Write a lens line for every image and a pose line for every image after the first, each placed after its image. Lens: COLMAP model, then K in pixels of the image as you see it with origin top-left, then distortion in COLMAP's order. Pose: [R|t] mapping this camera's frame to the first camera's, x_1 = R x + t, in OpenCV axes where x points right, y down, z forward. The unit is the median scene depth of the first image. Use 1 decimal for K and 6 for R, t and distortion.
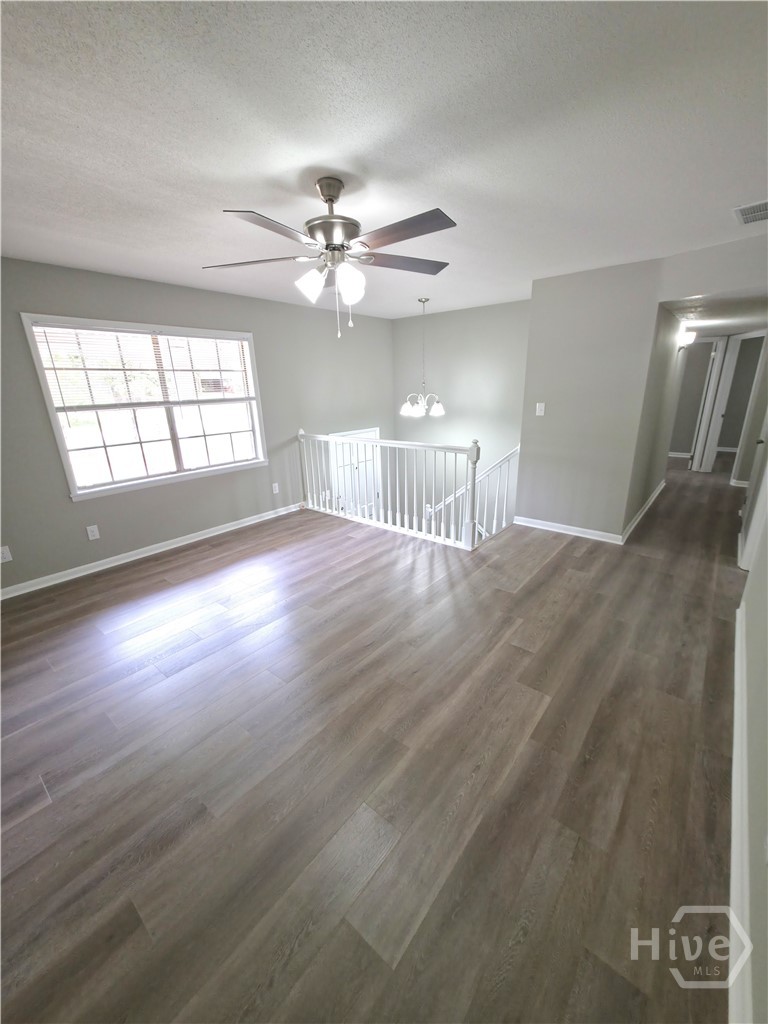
lens RADIAL K [[407.7, 0, 383.4], [0, 407.7, 514.5], [0, 0, 1]] dist [0.004656, 0.000514]
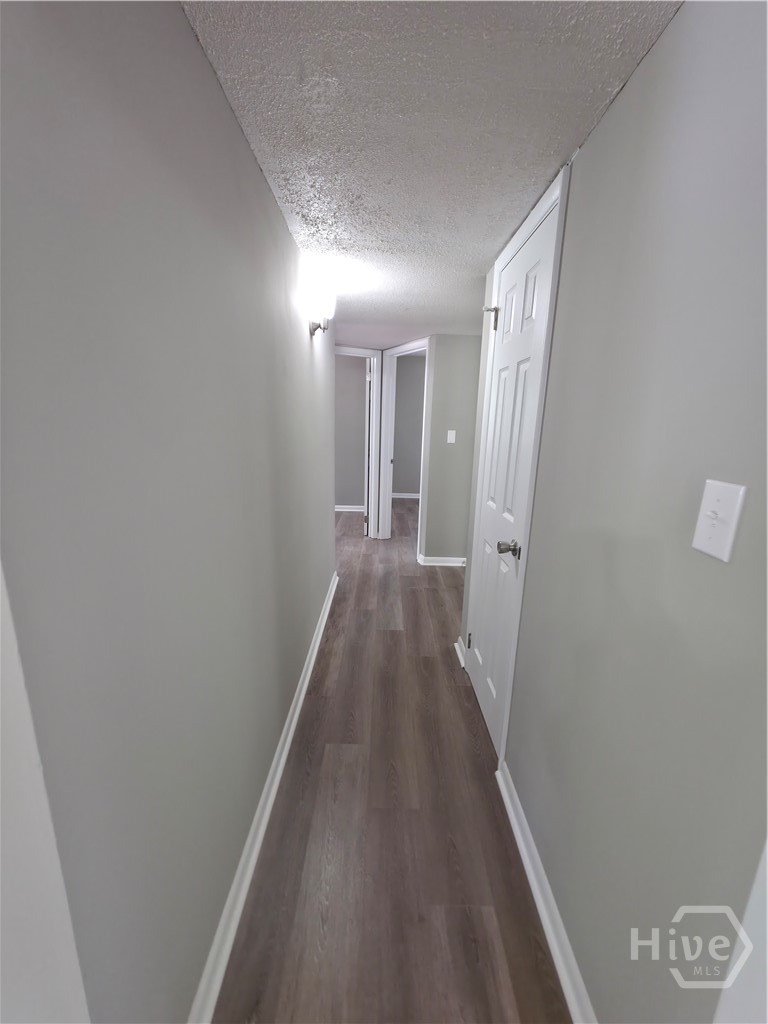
lens RADIAL K [[407.7, 0, 384.6], [0, 407.7, 513.1], [0, 0, 1]] dist [0.004656, 0.000514]
pose [[0.767659, -0.099492, 0.633088, 0.348971], [0.152711, 0.987818, -0.029932, -0.128521], [-0.622397, 0.119657, 0.773501, 0.454781]]
